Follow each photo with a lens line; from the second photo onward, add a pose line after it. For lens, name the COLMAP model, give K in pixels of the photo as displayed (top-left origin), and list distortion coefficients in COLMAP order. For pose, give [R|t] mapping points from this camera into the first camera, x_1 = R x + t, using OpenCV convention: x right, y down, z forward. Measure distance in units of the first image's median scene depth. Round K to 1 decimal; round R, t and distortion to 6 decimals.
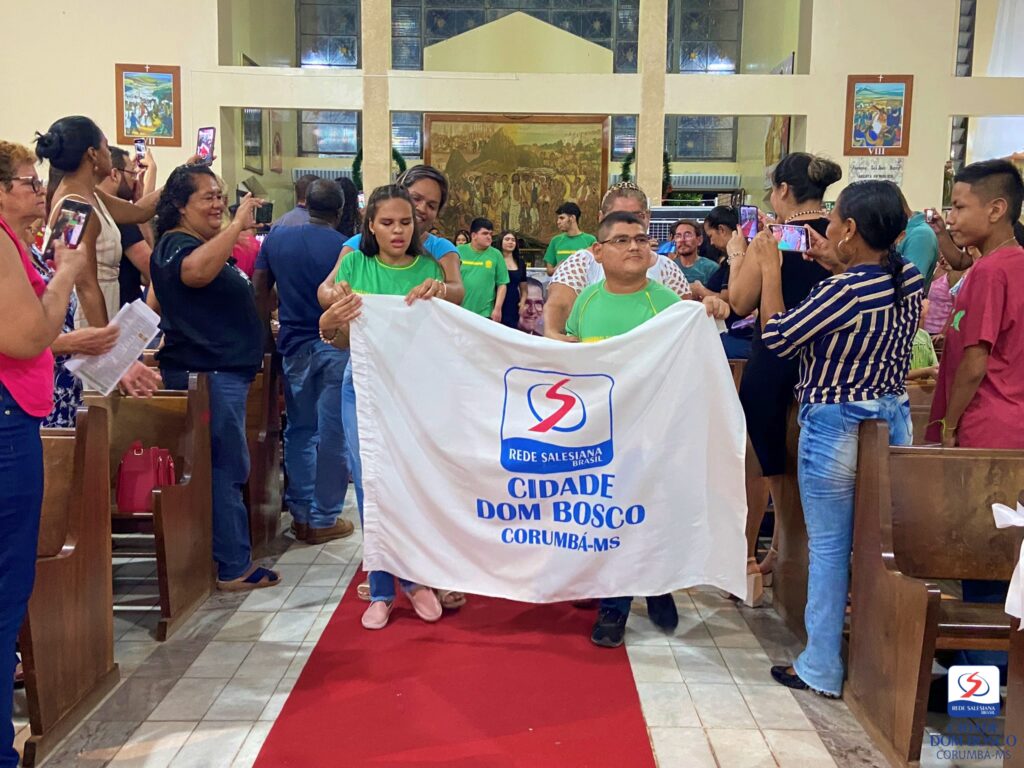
lens RADIAL K [[1038.0, 0, 511.9], [0, 1038.0, 384.6], [0, 0, 1]] dist [0.024260, 0.000000]
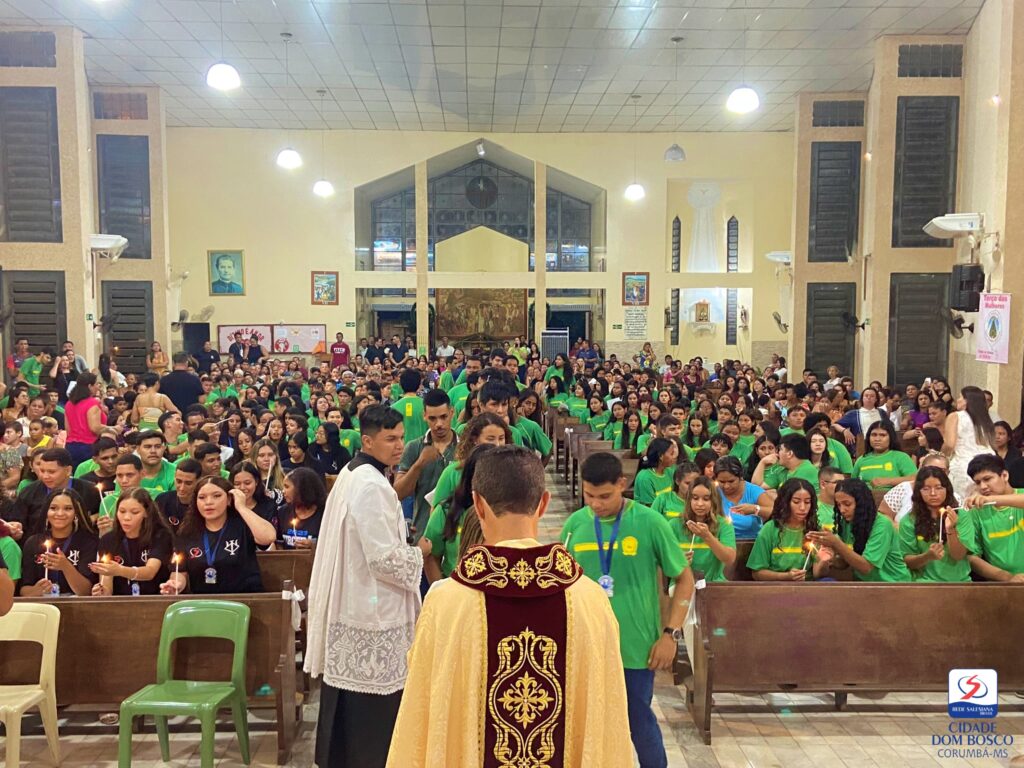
lens RADIAL K [[1038.0, 0, 511.7], [0, 1038.0, 386.2], [0, 0, 1]] dist [0.024260, 0.000000]
pose [[0.999108, -0.015452, 0.039294, -0.019525], [0.017322, 0.998711, -0.047707, 0.053372], [-0.038506, 0.048345, 0.998088, -1.010563]]
